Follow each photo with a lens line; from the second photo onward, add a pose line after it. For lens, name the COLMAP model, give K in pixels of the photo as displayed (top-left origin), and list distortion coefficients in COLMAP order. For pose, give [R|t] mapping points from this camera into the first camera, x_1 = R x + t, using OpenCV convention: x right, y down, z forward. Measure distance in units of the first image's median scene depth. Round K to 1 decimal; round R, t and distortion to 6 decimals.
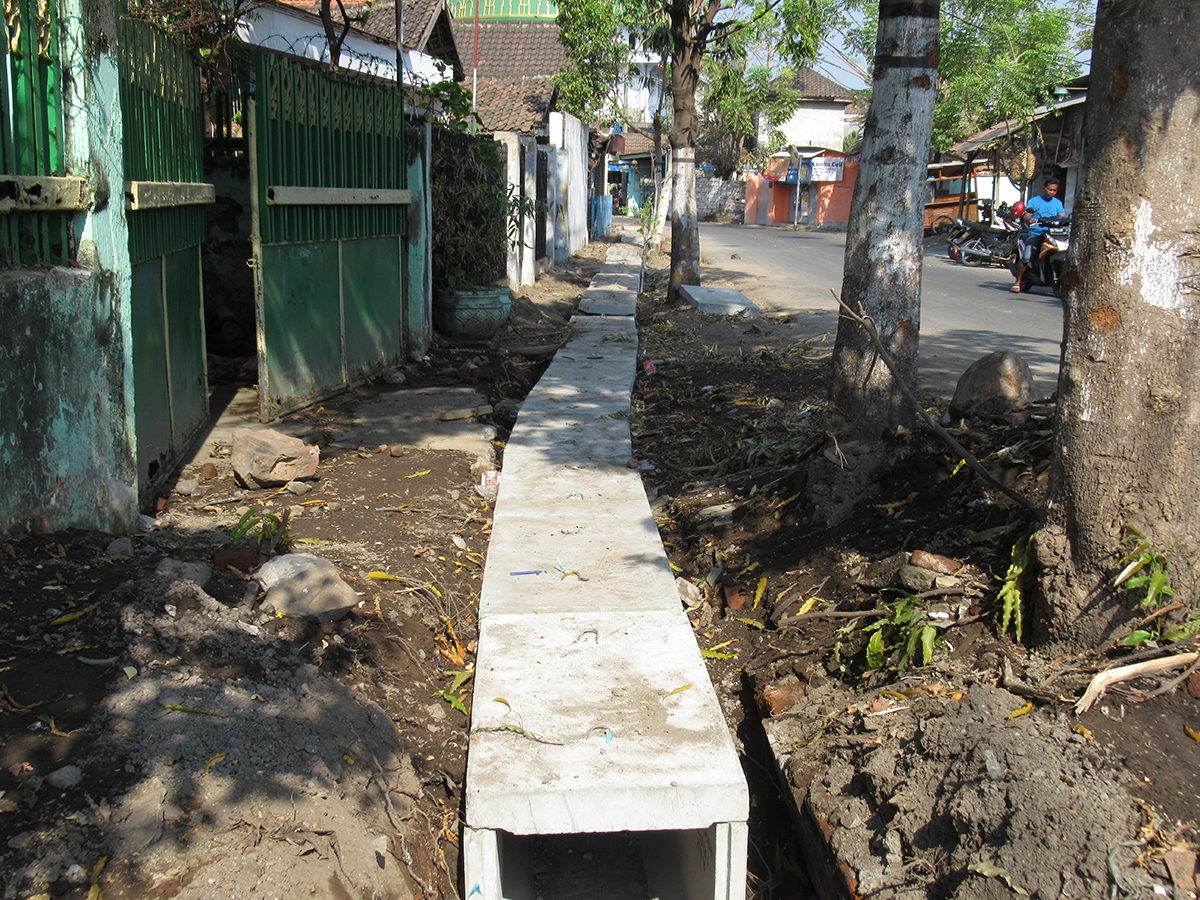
lens RADIAL K [[1365.6, 0, 600.7], [0, 1365.6, 451.6], [0, 0, 1]] dist [0.020265, 0.000000]
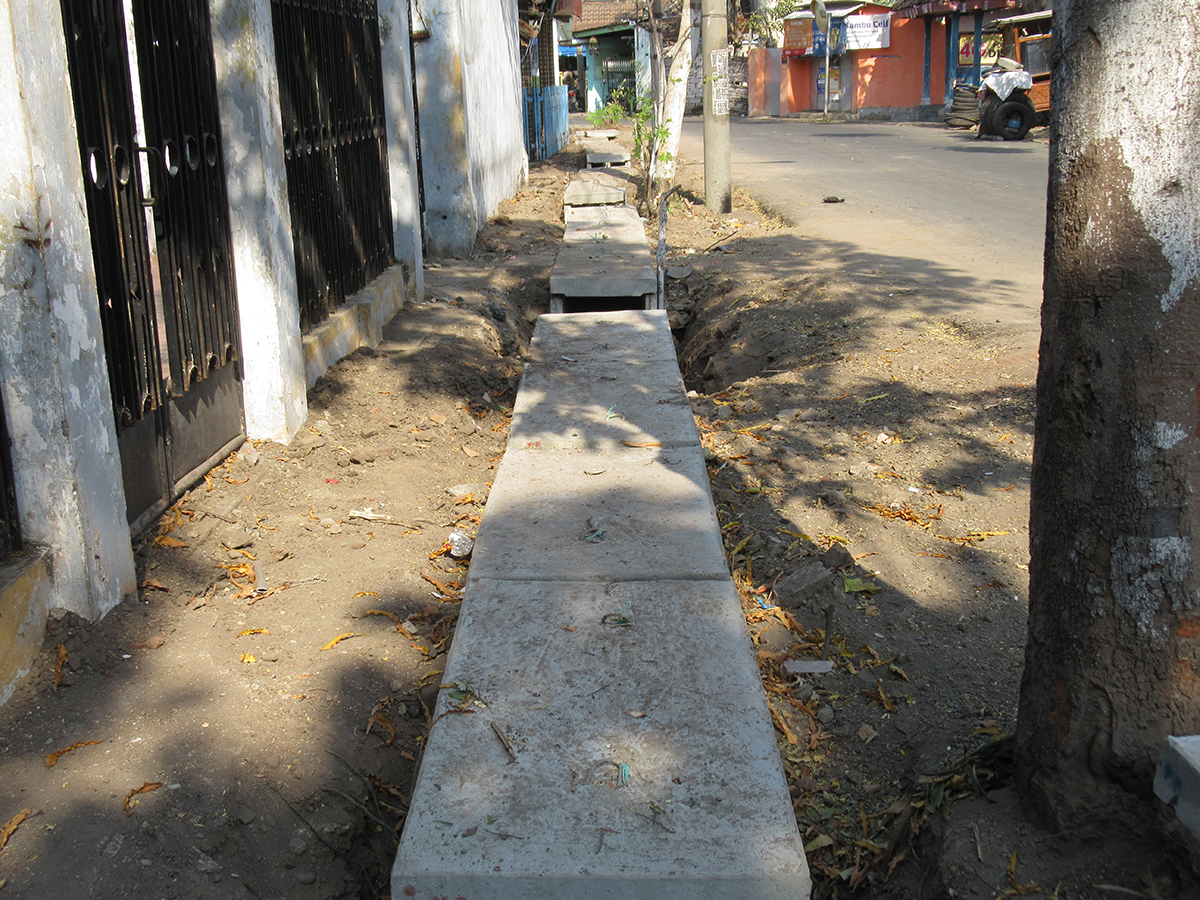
lens RADIAL K [[1365.6, 0, 599.1], [0, 1365.6, 447.9], [0, 0, 1]] dist [0.020265, 0.000000]
pose [[0.997970, -0.061183, 0.017653, 0.001224], [0.059746, 0.995550, 0.072878, -0.051335], [-0.022033, -0.071676, 0.997185, 0.277442]]
